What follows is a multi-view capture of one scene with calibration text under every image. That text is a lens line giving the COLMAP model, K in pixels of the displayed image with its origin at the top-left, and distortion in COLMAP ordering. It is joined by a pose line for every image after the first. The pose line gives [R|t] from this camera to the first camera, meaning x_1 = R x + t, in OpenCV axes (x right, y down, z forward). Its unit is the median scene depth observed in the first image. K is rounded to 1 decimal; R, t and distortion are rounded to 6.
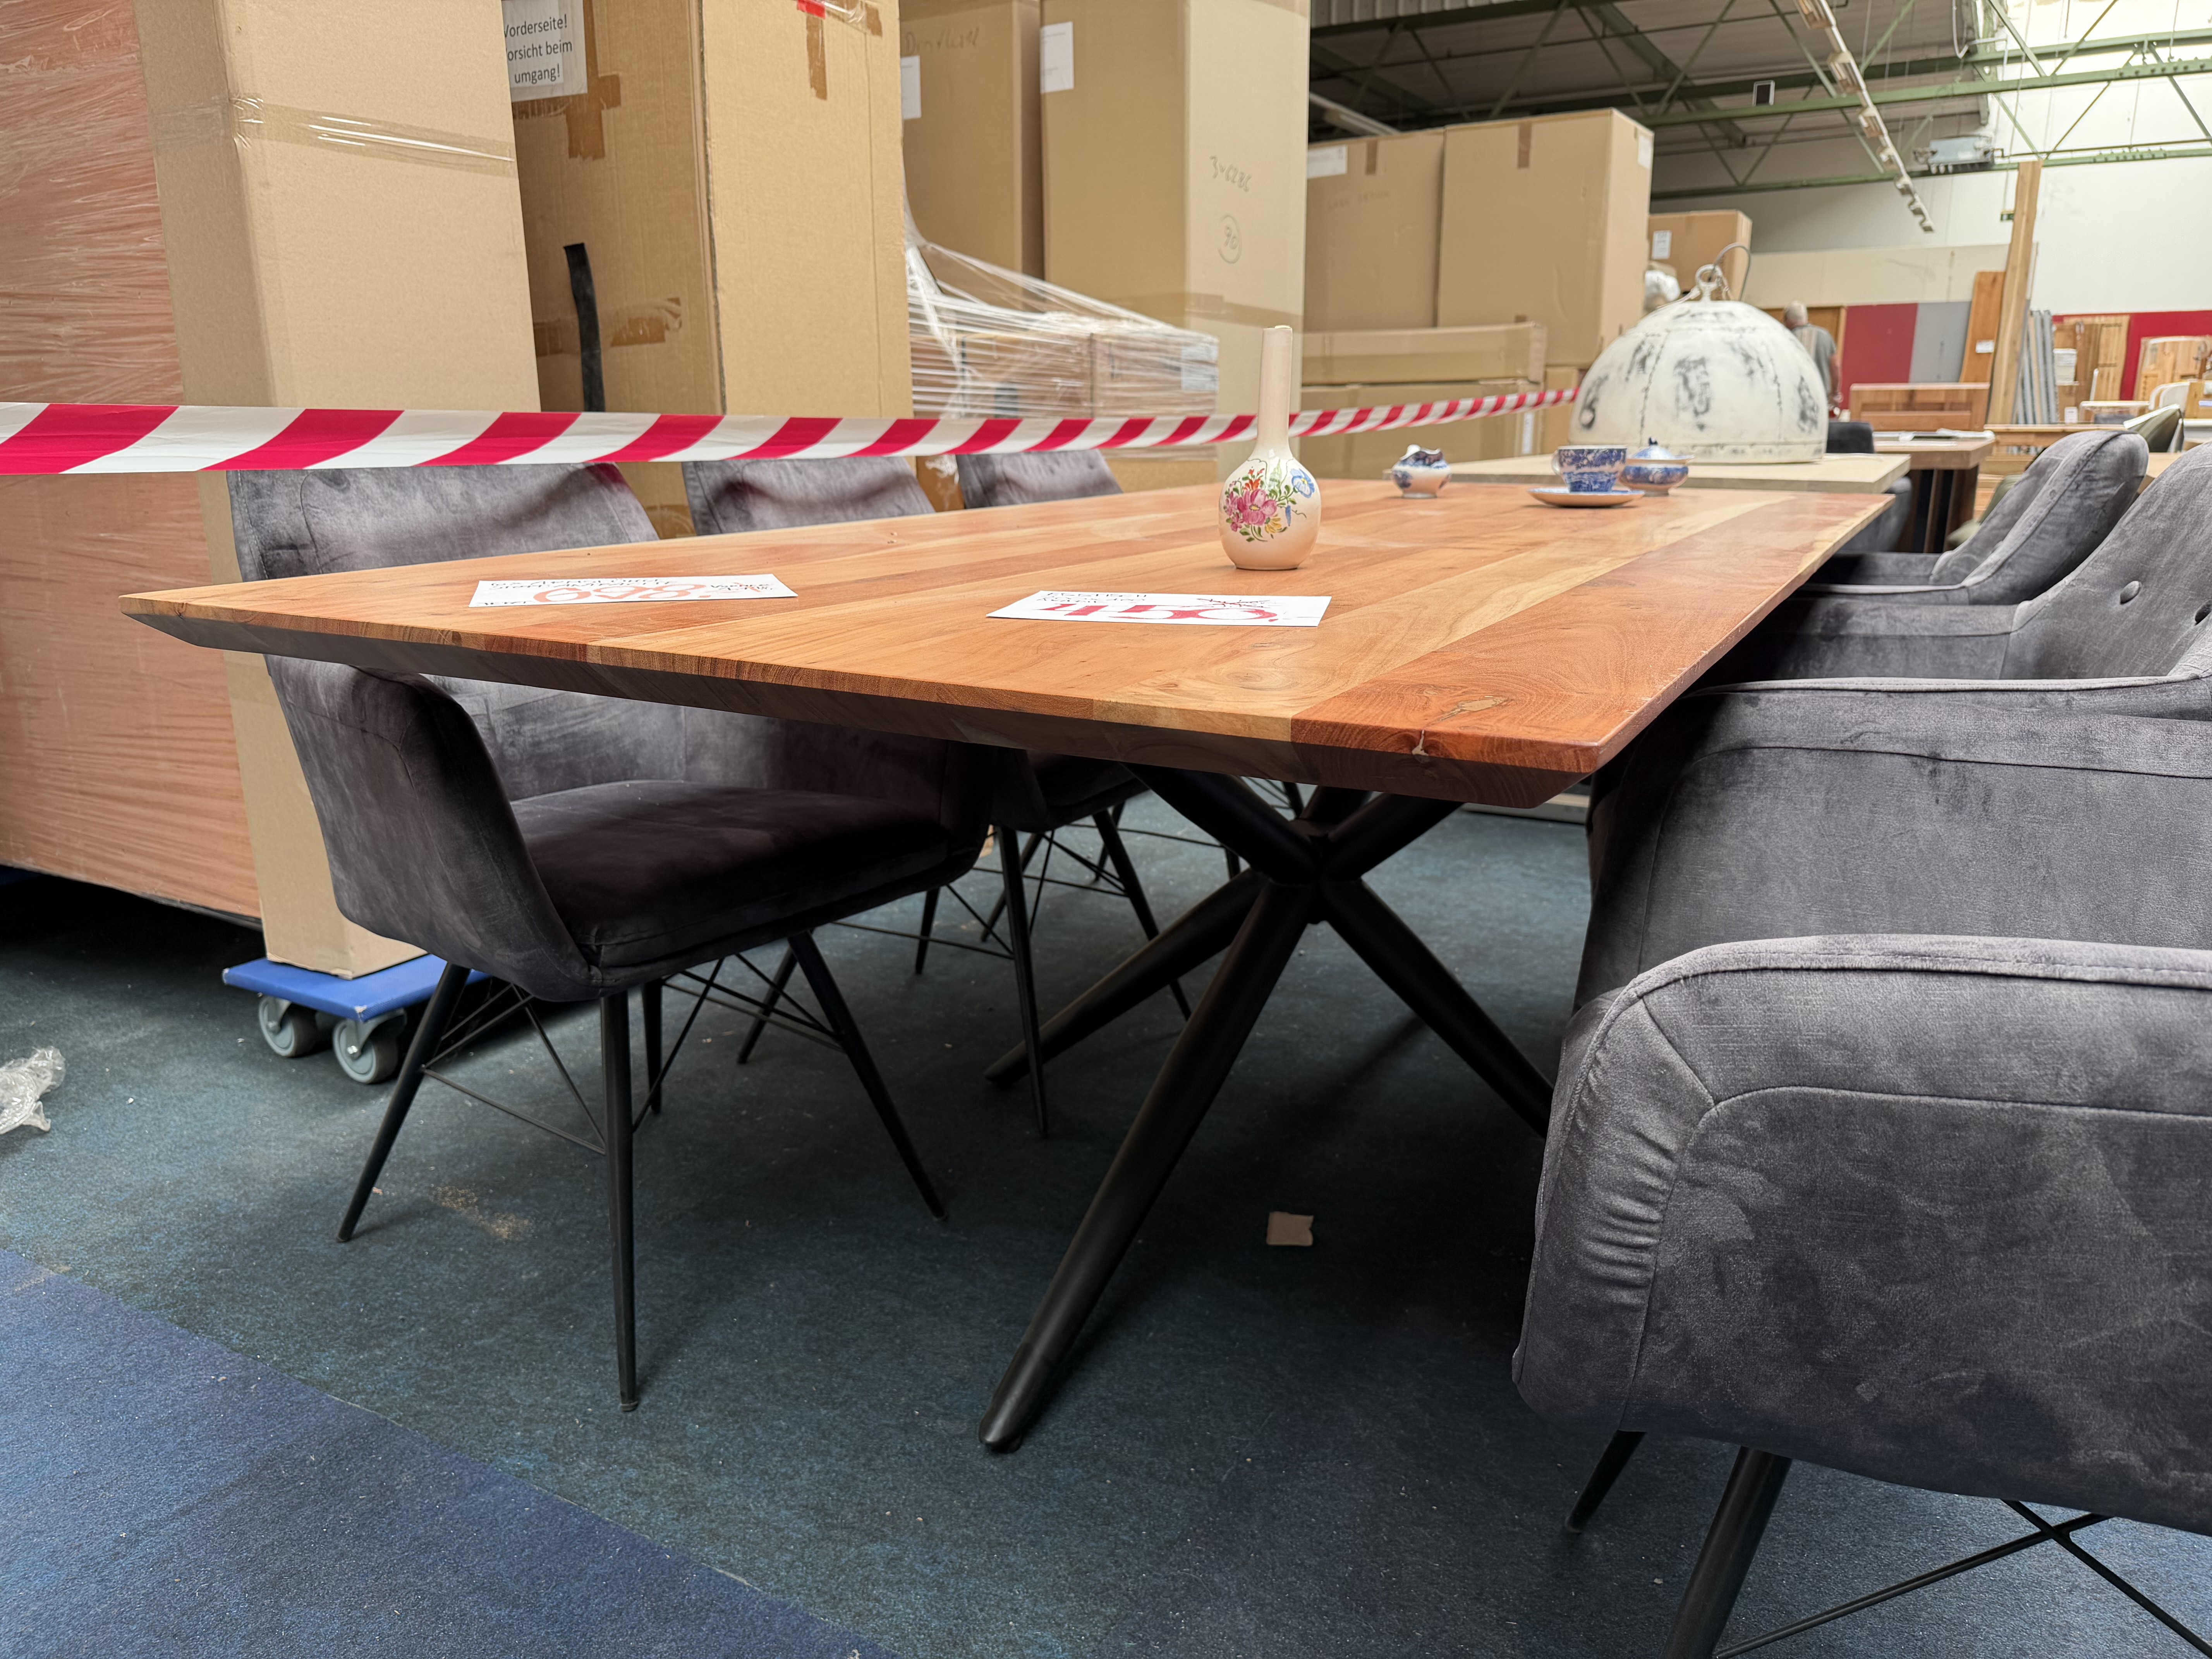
lens RADIAL K [[1560.4, 0, 1101.8], [0, 1560.4, 796.6], [0, 0, 1]] dist [0.038696, -0.037046]
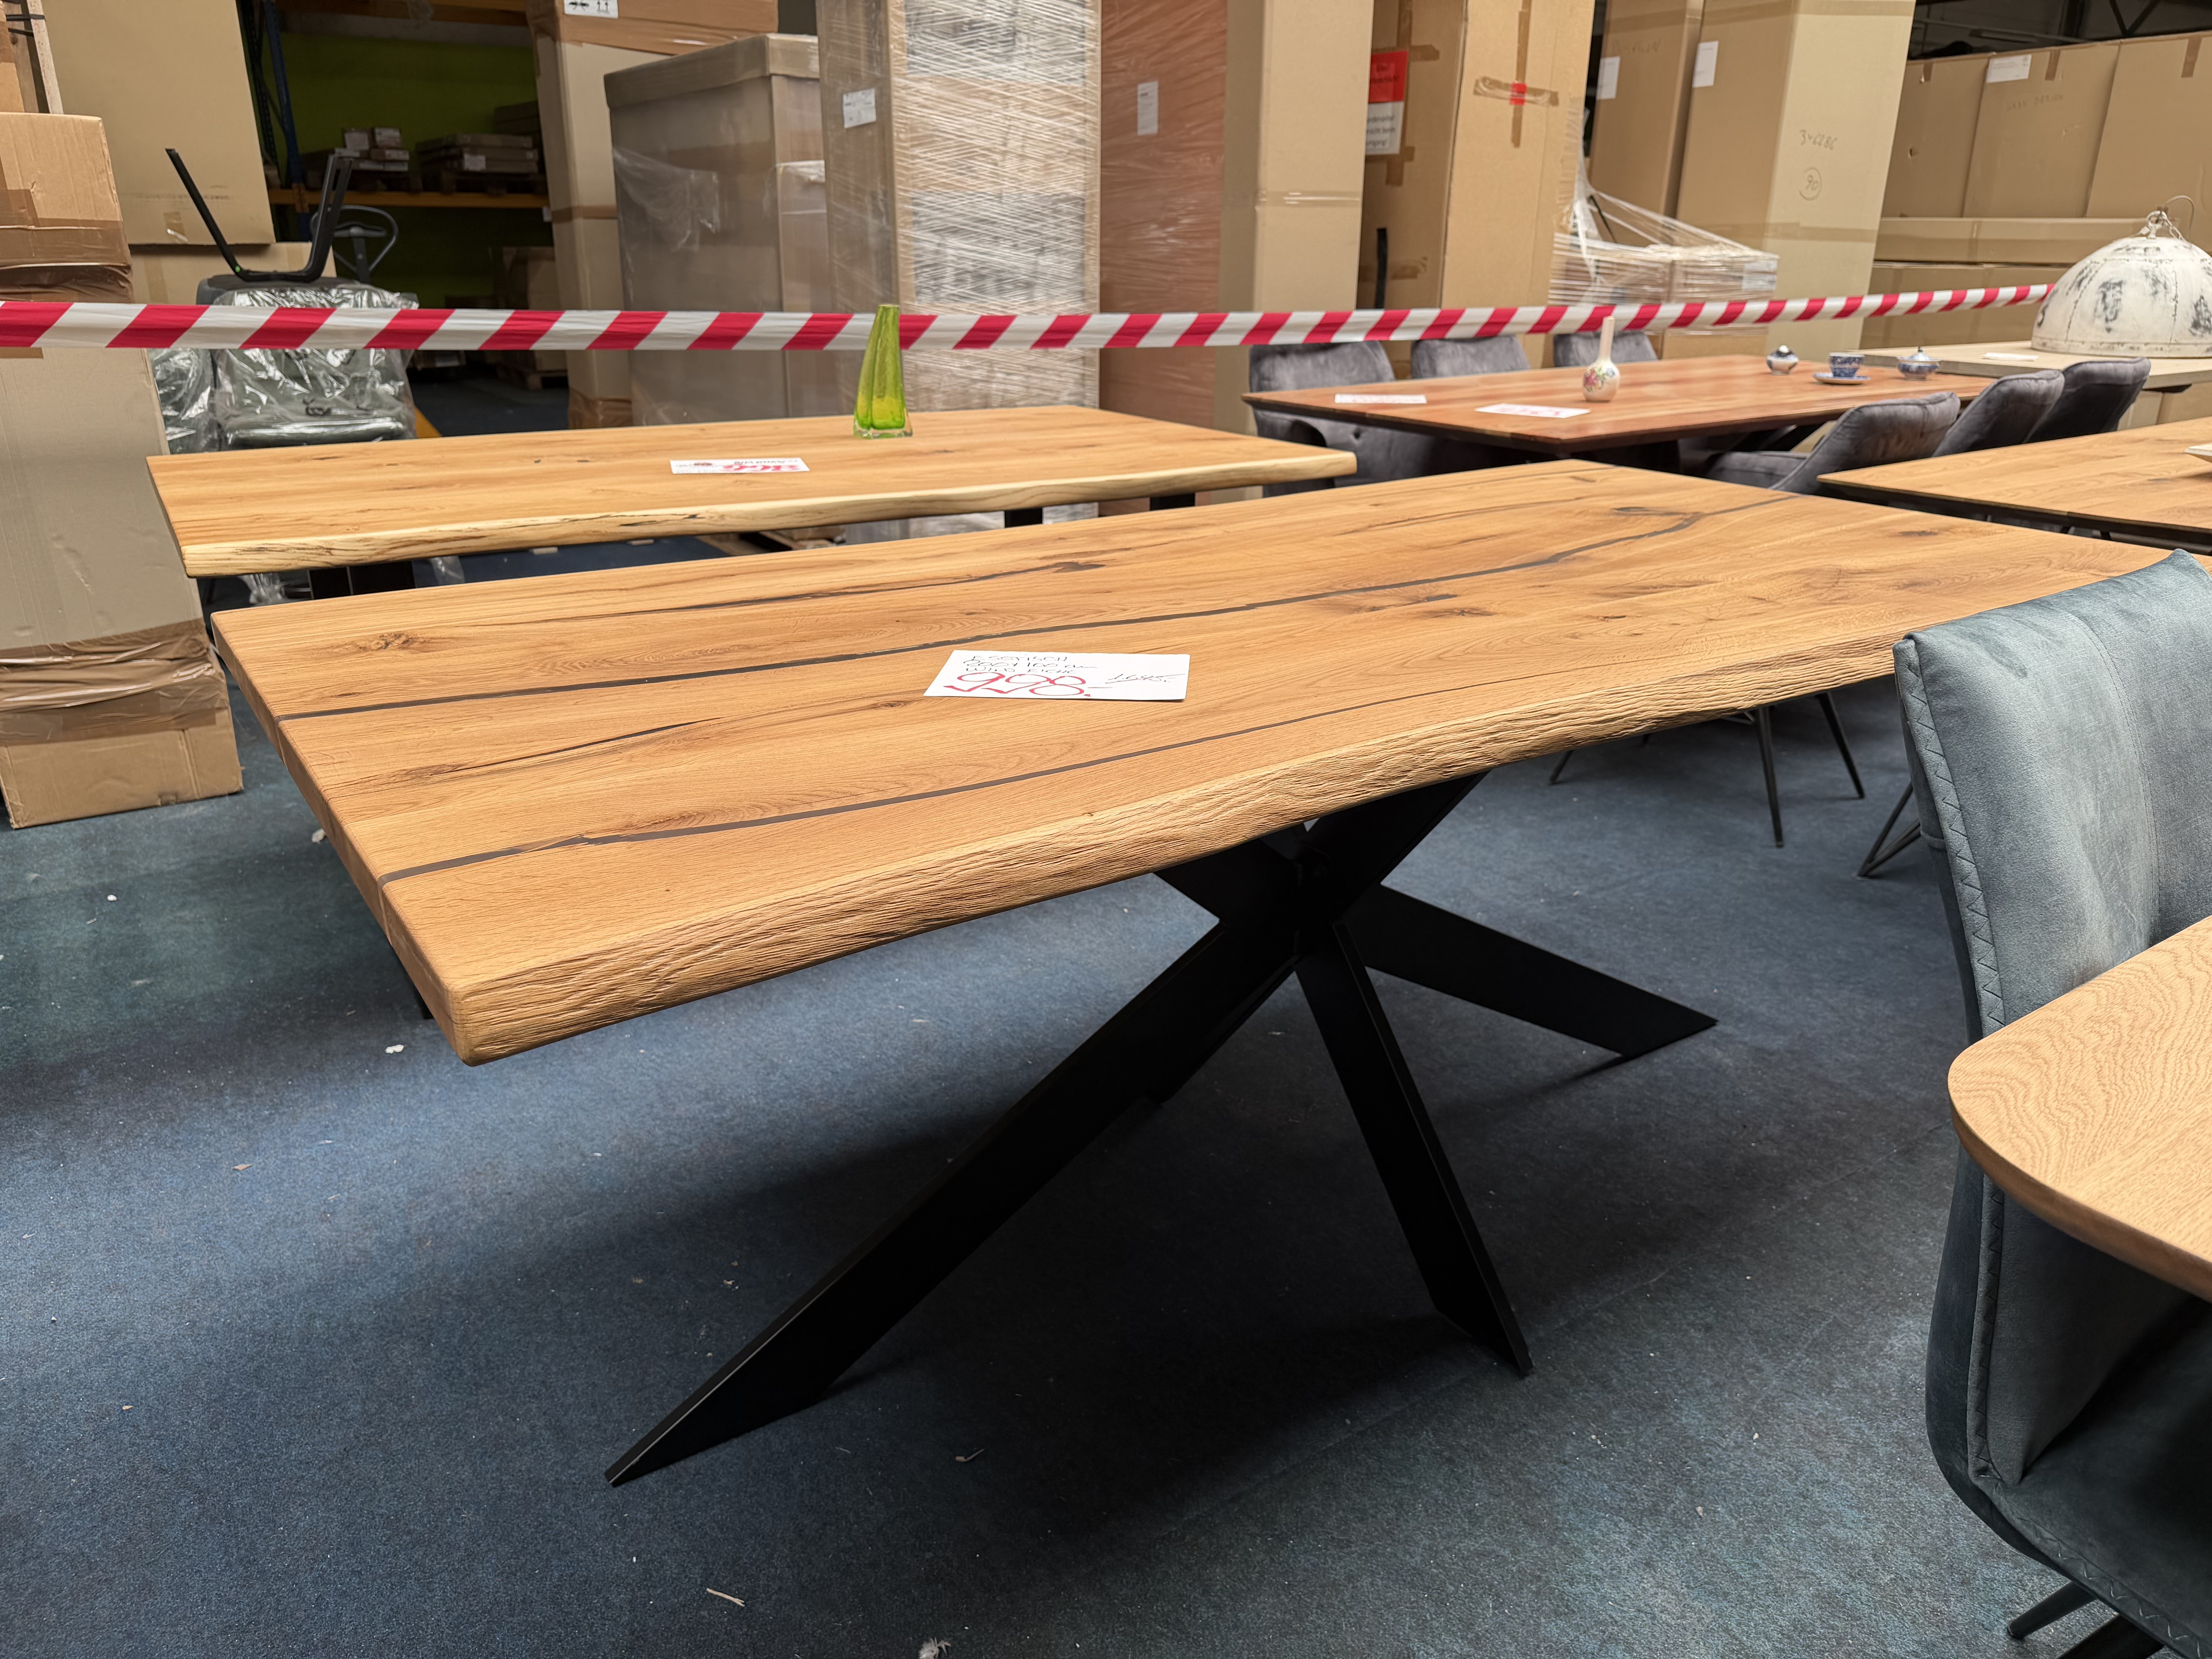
lens RADIAL K [[1560.4, 0, 1101.8], [0, 1560.4, 796.6], [0, 0, 1]] dist [0.038696, -0.037046]
pose [[0.889917, 0.167106, -0.424409, 0.258943], [-0.120050, 0.983476, 0.135508, 0.114253], [0.440041, -0.069640, 0.895273, -0.814552]]
